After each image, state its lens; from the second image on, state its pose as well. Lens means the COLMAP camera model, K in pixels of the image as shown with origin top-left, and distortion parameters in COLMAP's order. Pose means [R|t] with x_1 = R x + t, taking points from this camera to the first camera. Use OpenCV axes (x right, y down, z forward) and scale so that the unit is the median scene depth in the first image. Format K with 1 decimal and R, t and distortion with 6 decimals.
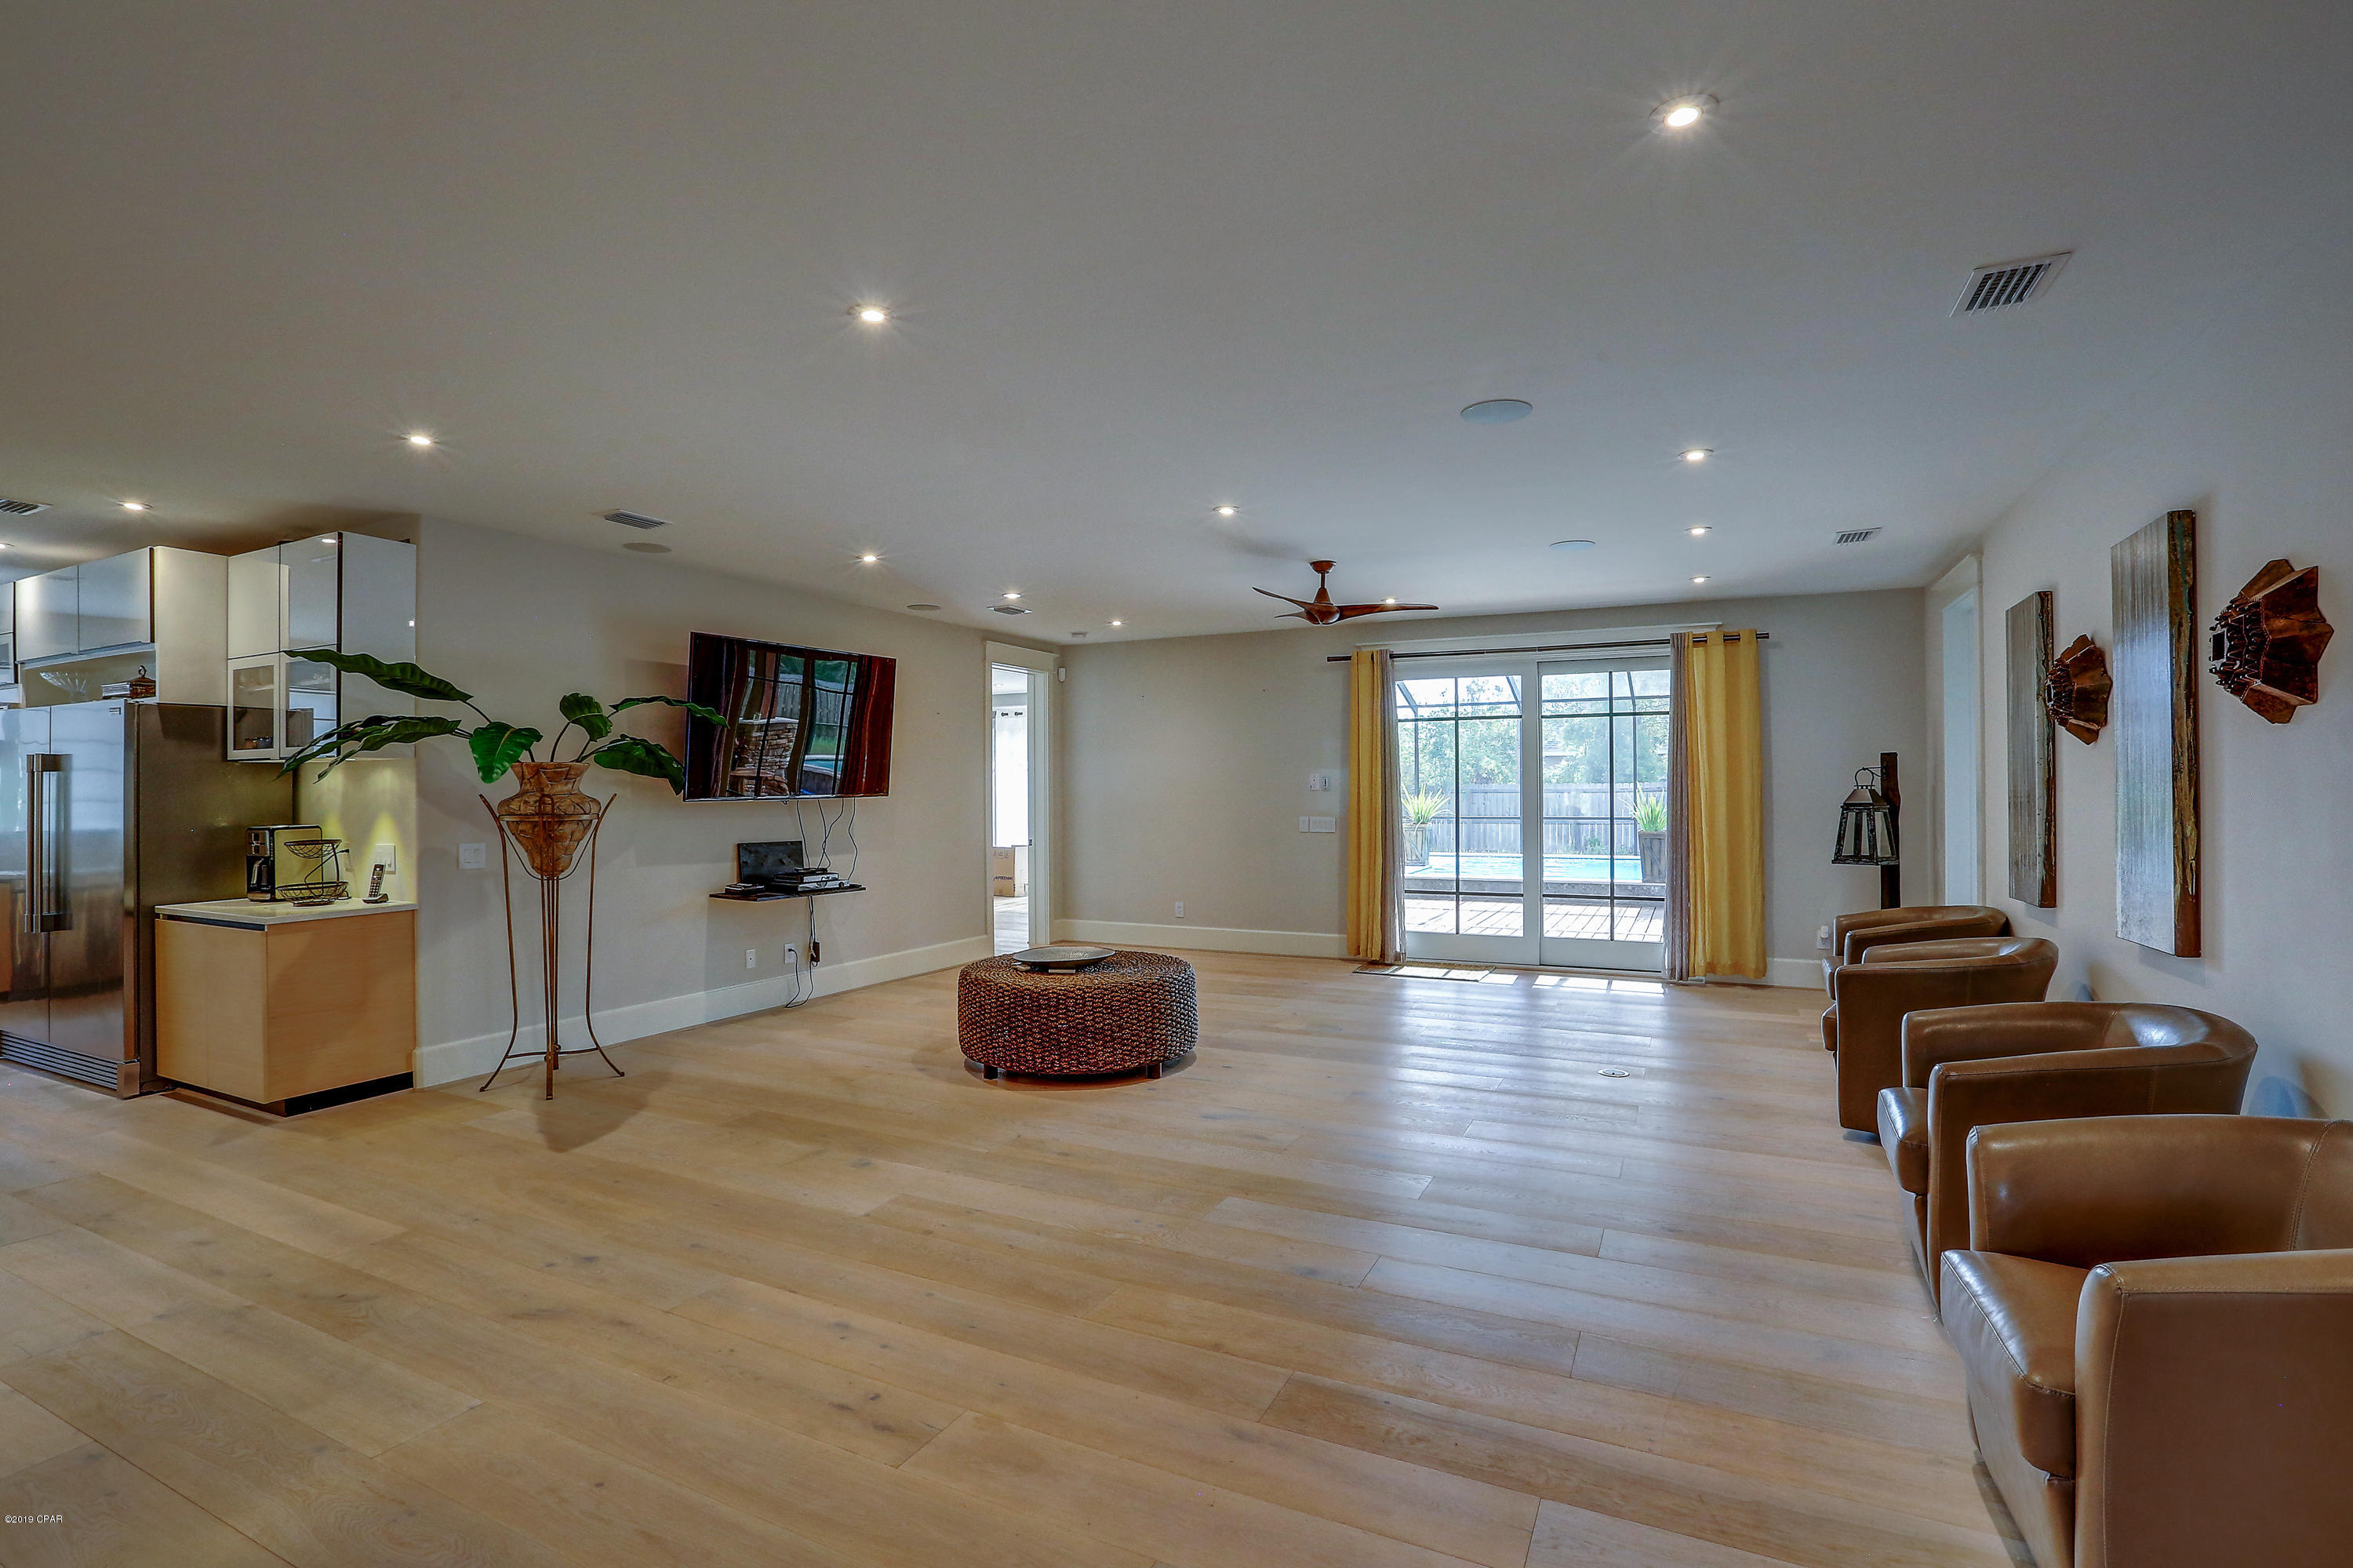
lens RADIAL K [[1075.2, 0, 1173.8], [0, 1075.2, 787.7], [0, 0, 1]] dist [-0.054749, 0.020115]
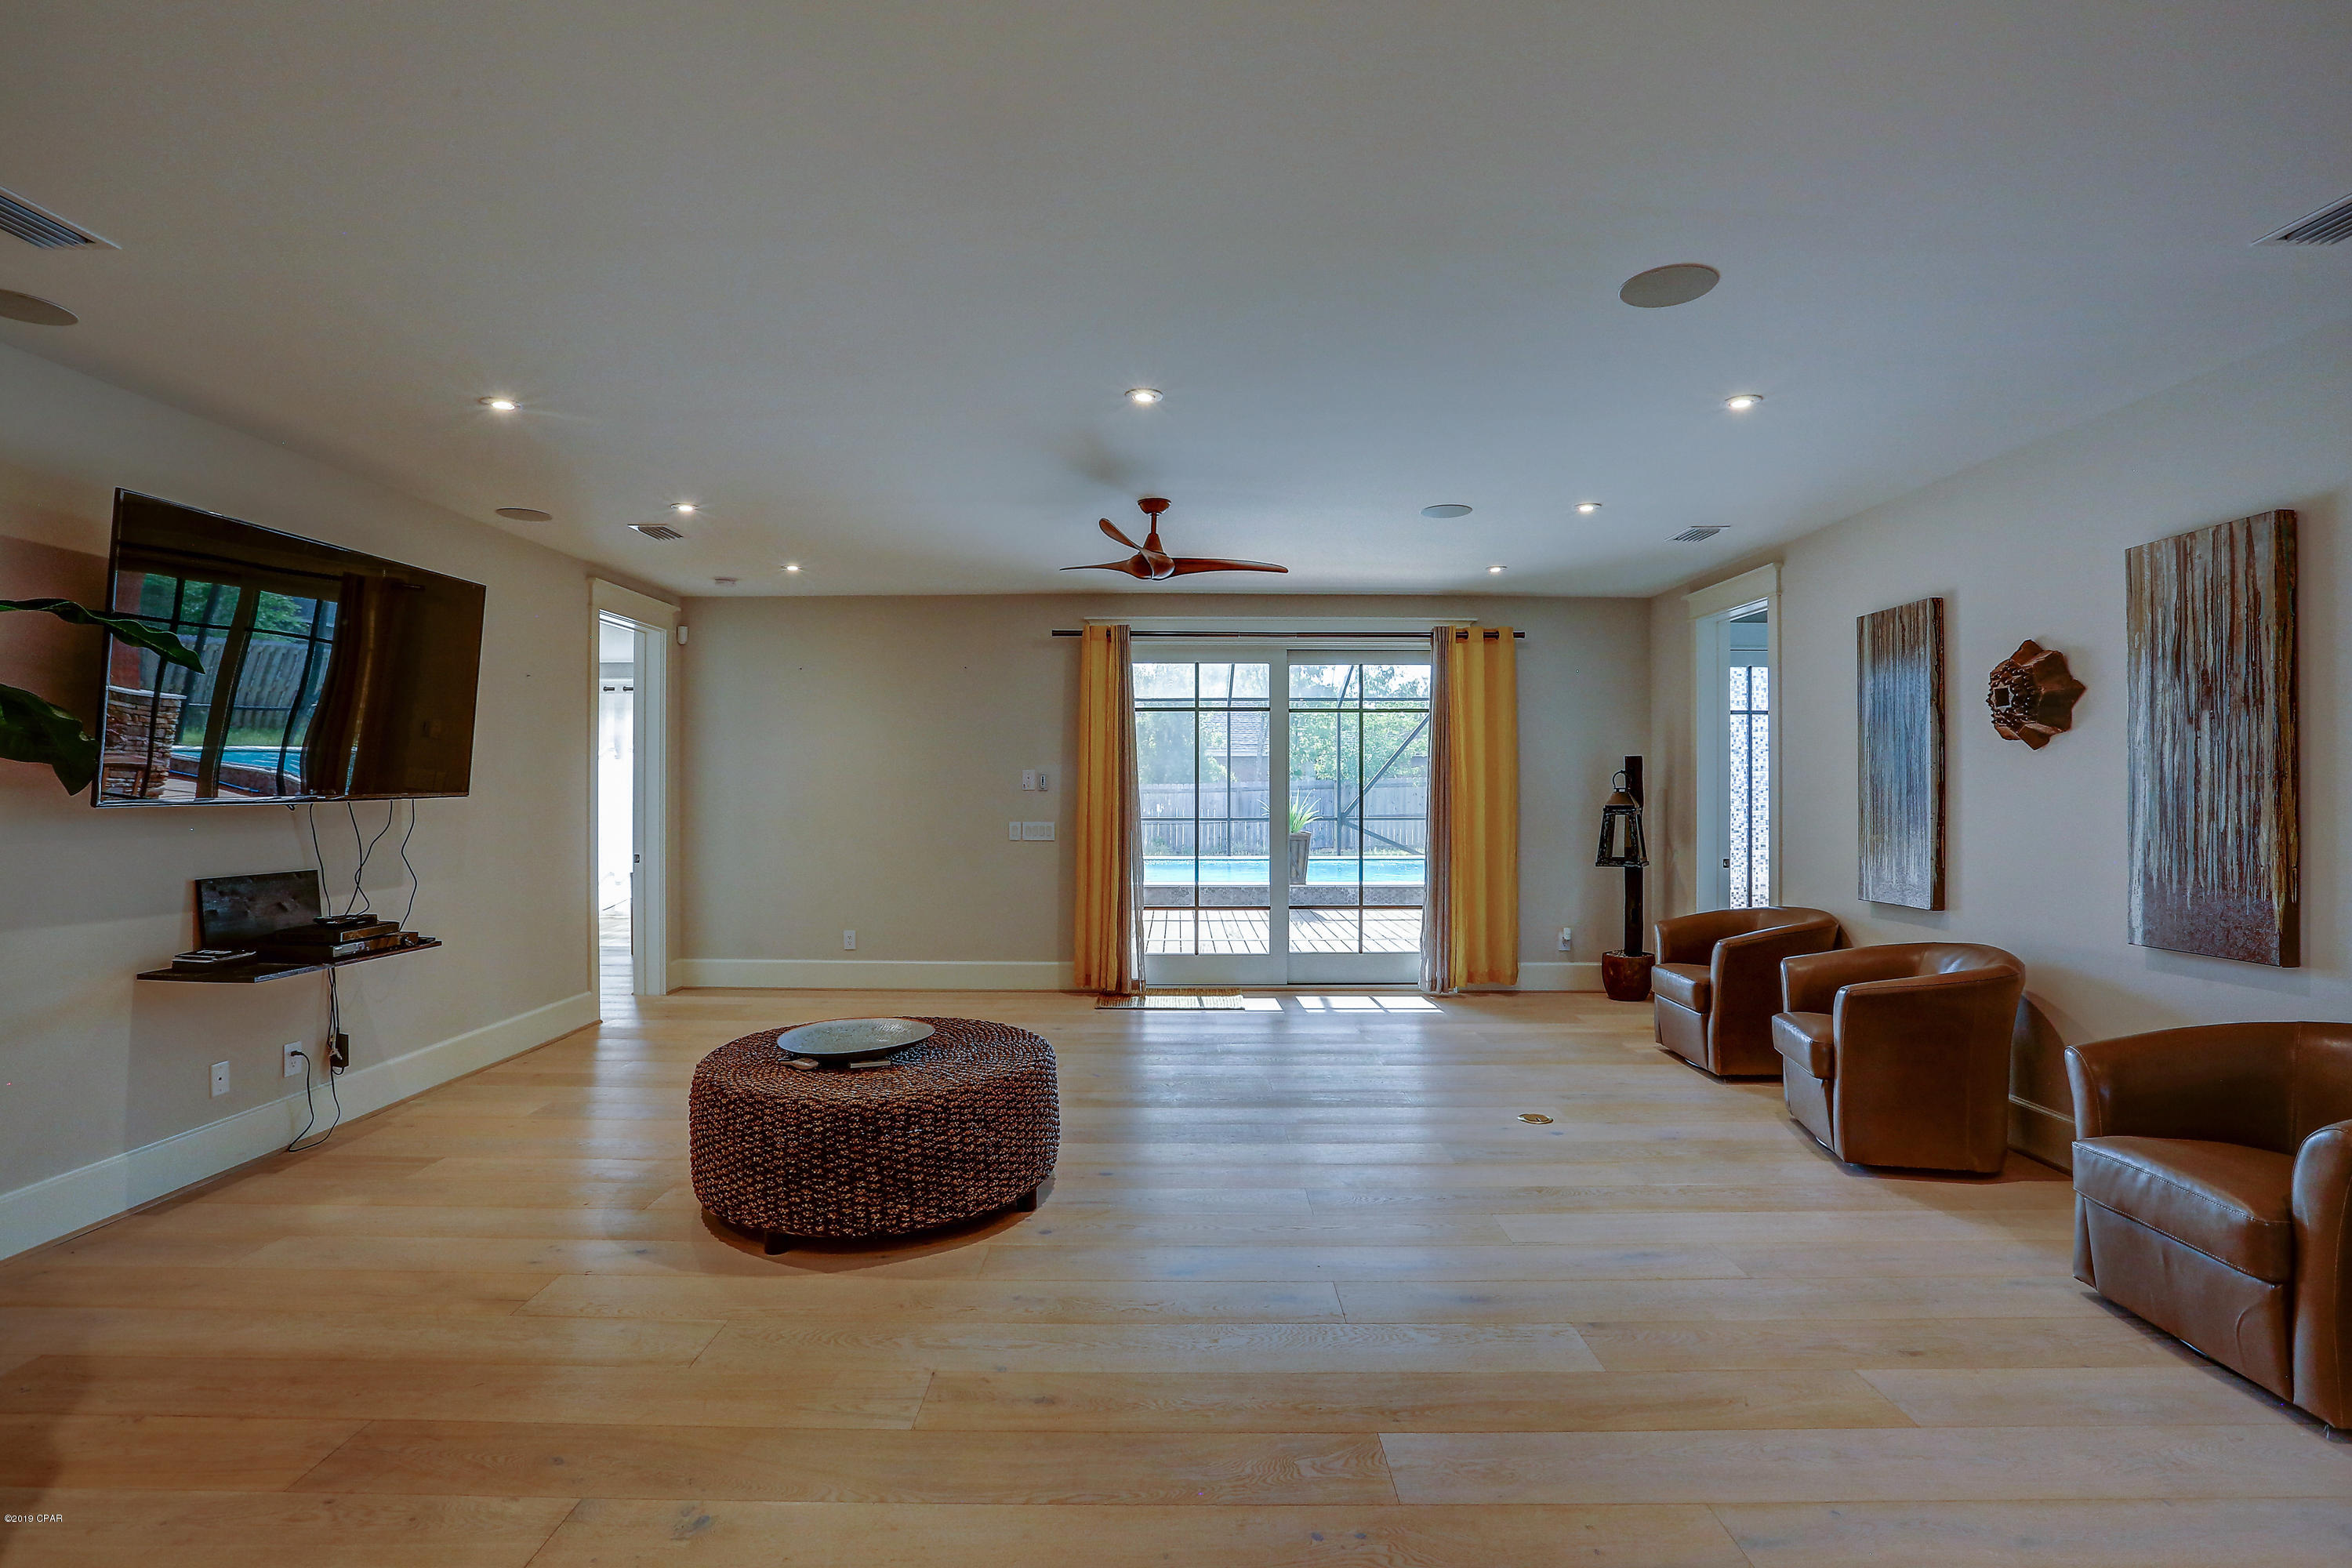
lens RADIAL K [[1108.5, 0, 1213.5], [0, 1108.5, 784.8], [0, 0, 1]] dist [-0.053062, 0.021445]
pose [[0.899219, 0.006432, 0.437451, -0.159235], [-0.005740, 0.999979, -0.002904, 0.000154], [-0.437460, 0.000100, 0.899238, 0.227119]]
